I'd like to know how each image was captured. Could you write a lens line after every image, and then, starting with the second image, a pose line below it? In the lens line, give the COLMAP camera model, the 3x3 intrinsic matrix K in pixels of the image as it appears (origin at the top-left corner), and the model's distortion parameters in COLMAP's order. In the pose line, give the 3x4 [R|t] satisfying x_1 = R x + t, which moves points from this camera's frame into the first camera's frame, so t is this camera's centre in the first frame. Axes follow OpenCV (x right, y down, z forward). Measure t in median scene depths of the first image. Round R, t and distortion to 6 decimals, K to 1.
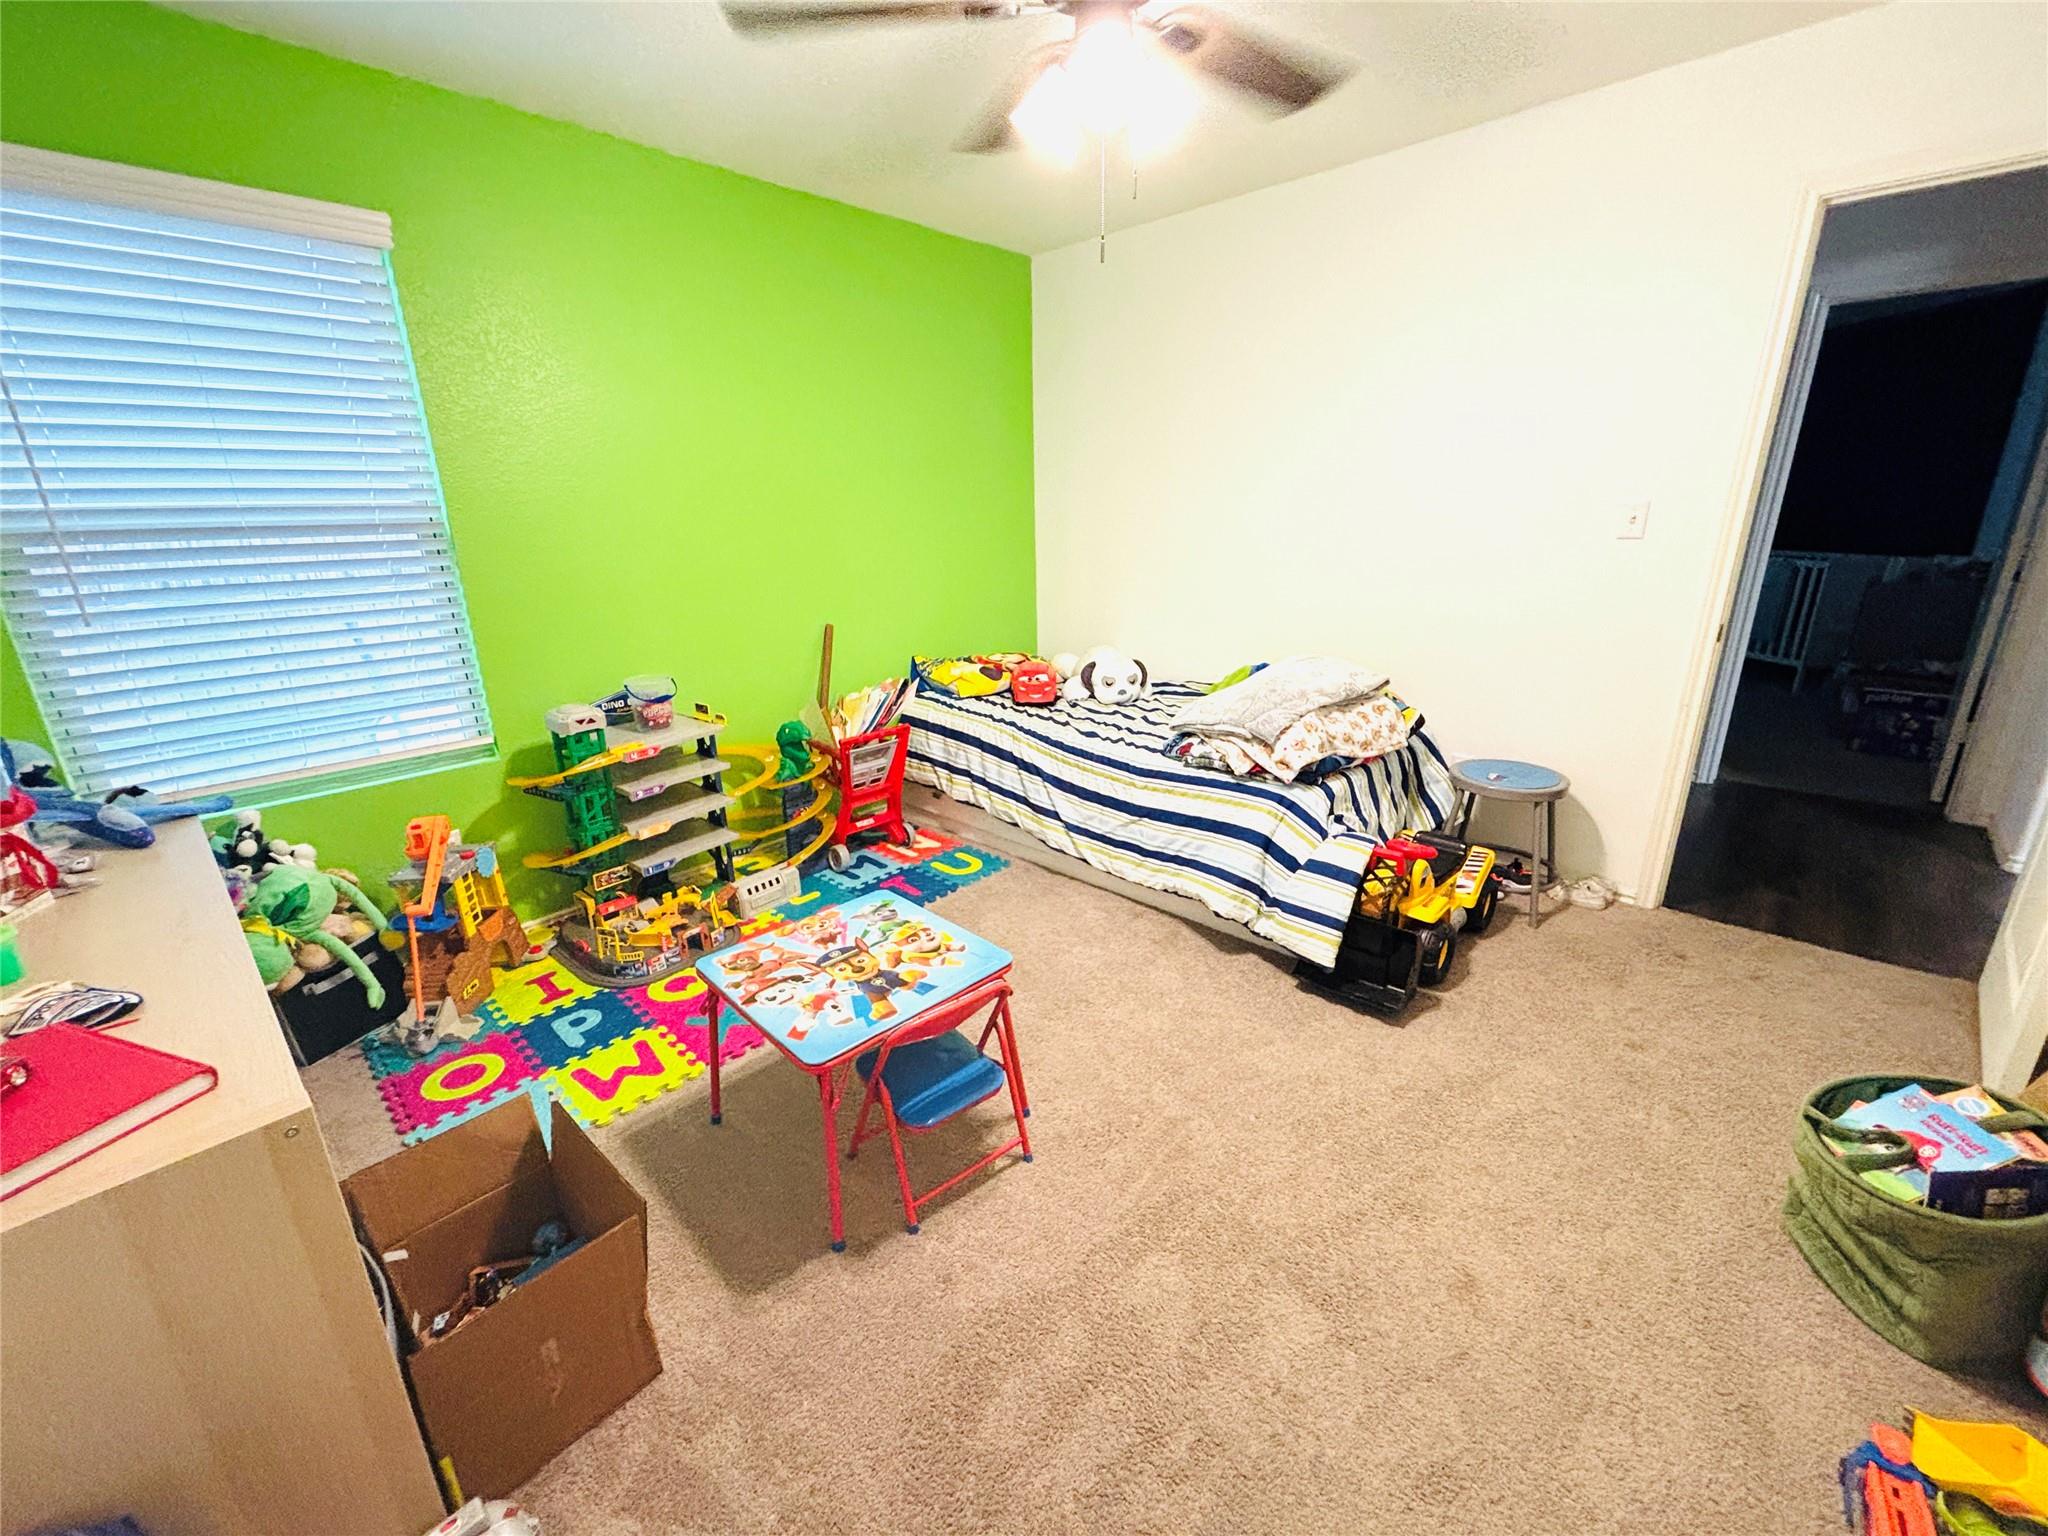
lens RADIAL K [[823.7, 0, 1024.0], [0, 823.7, 768.0], [0, 0, 1]] dist [-0.000749, -0.000035]
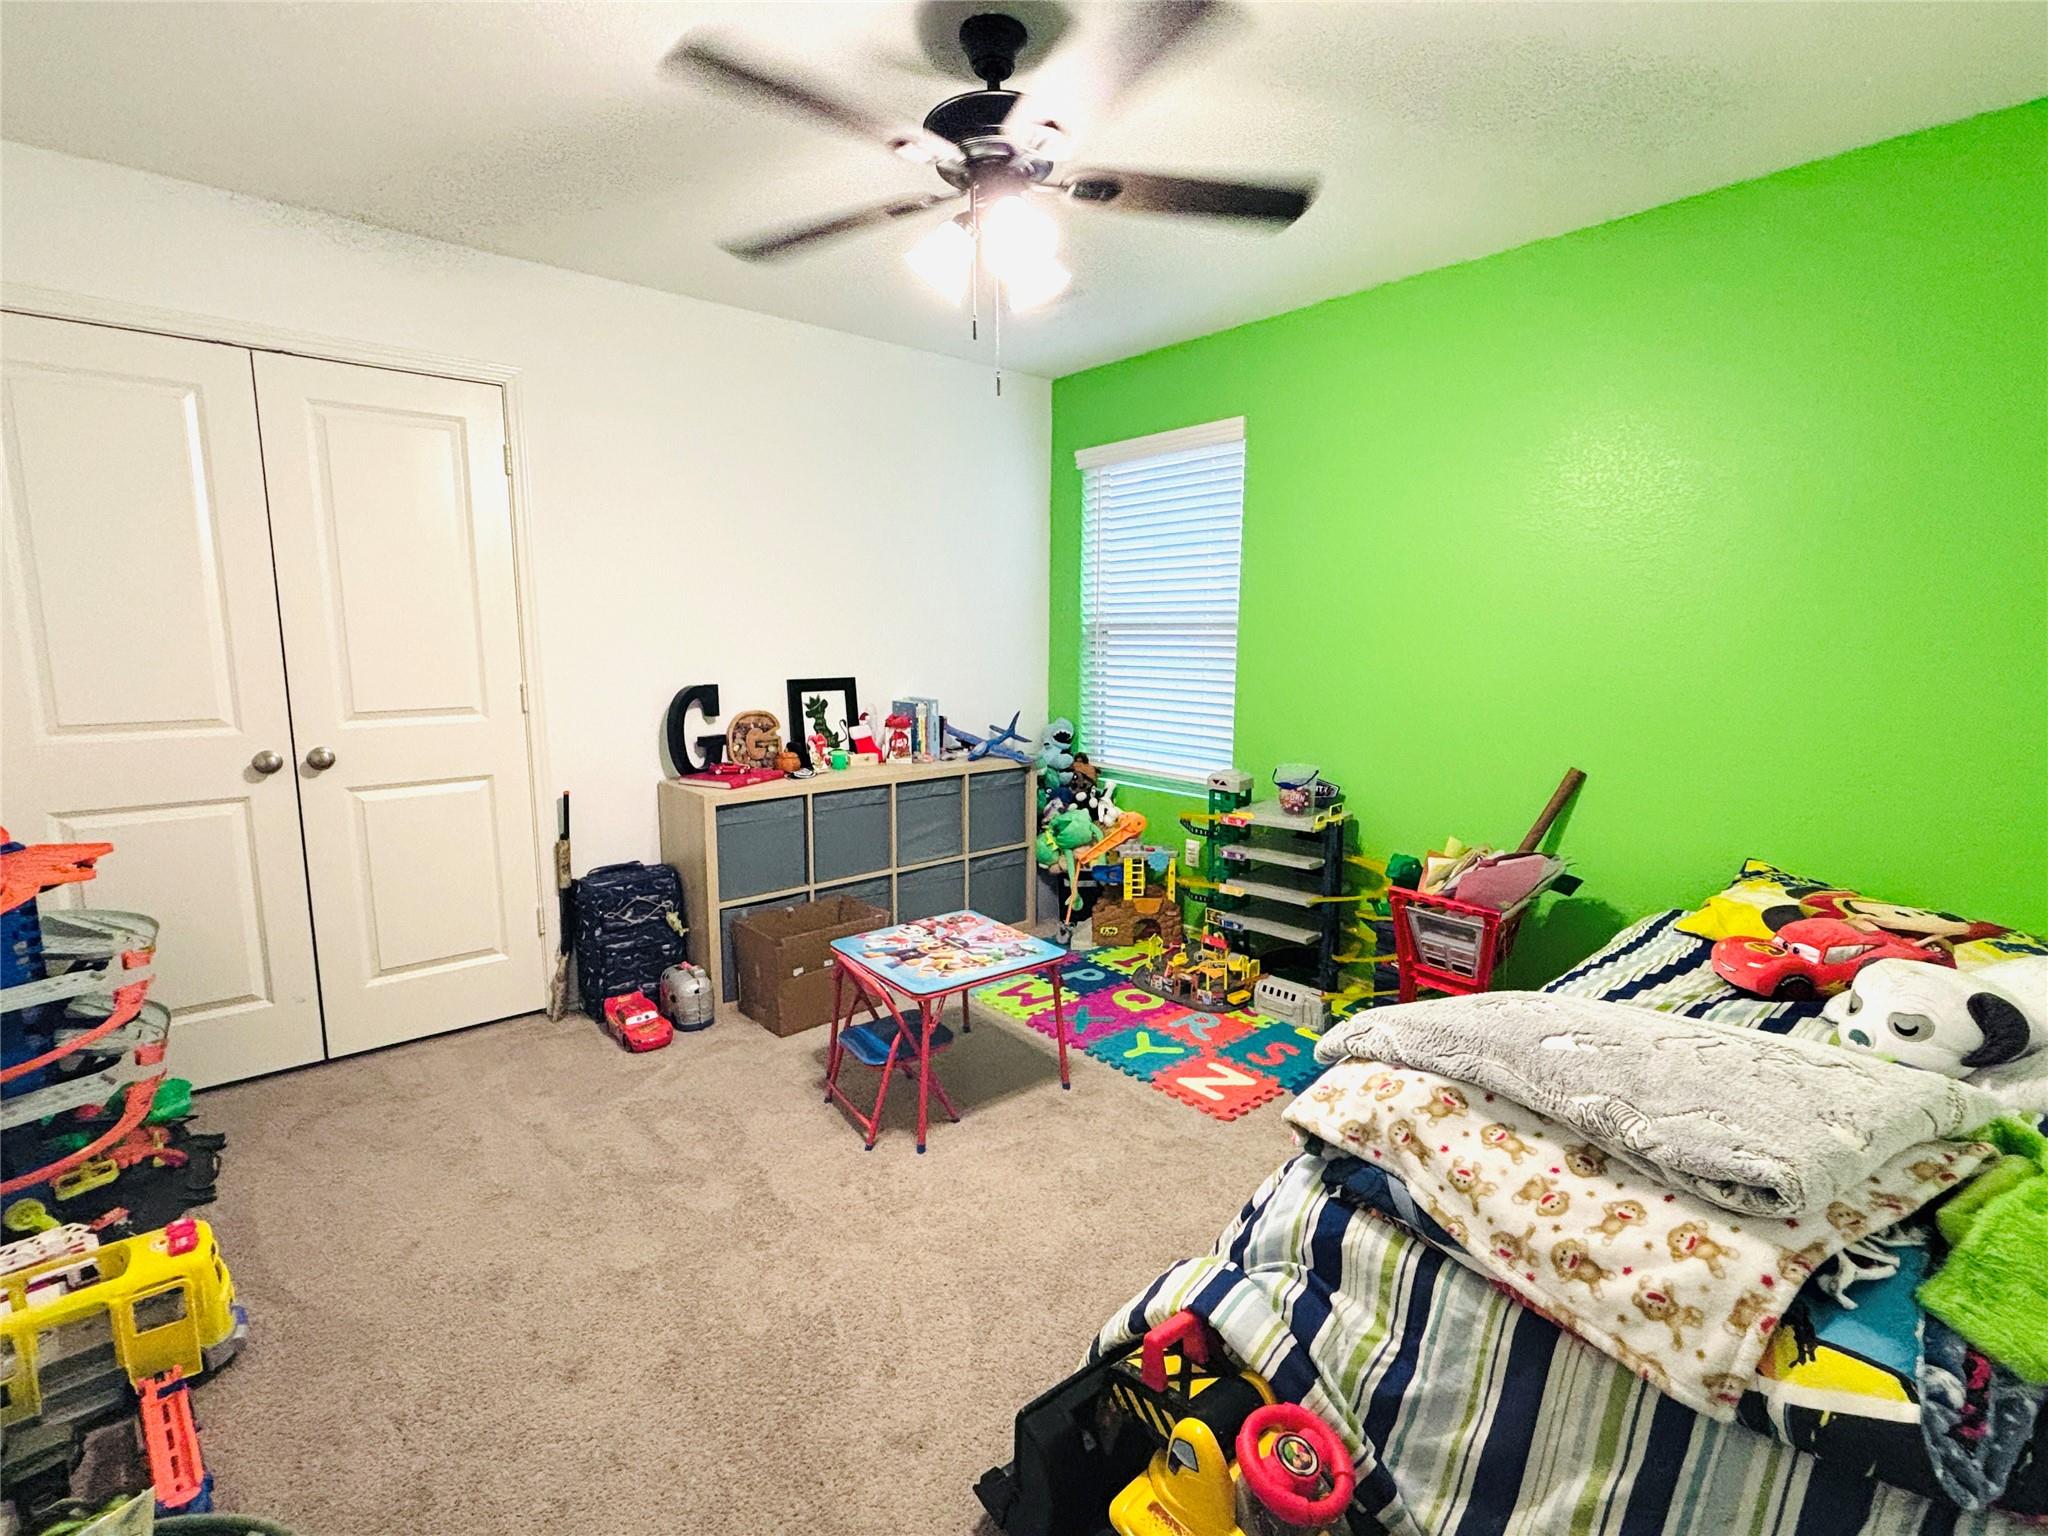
lens RADIAL K [[939.1, 0, 1024.0], [0, 939.1, 768.0], [0, 0, 1]] dist [0.002086, 0.000284]
pose [[-0.112721, 0.165453, -0.979755, 0.966657], [-0.299270, 0.934598, 0.192258, -0.288721], [0.947487, 0.314883, -0.055834, 0.887290]]
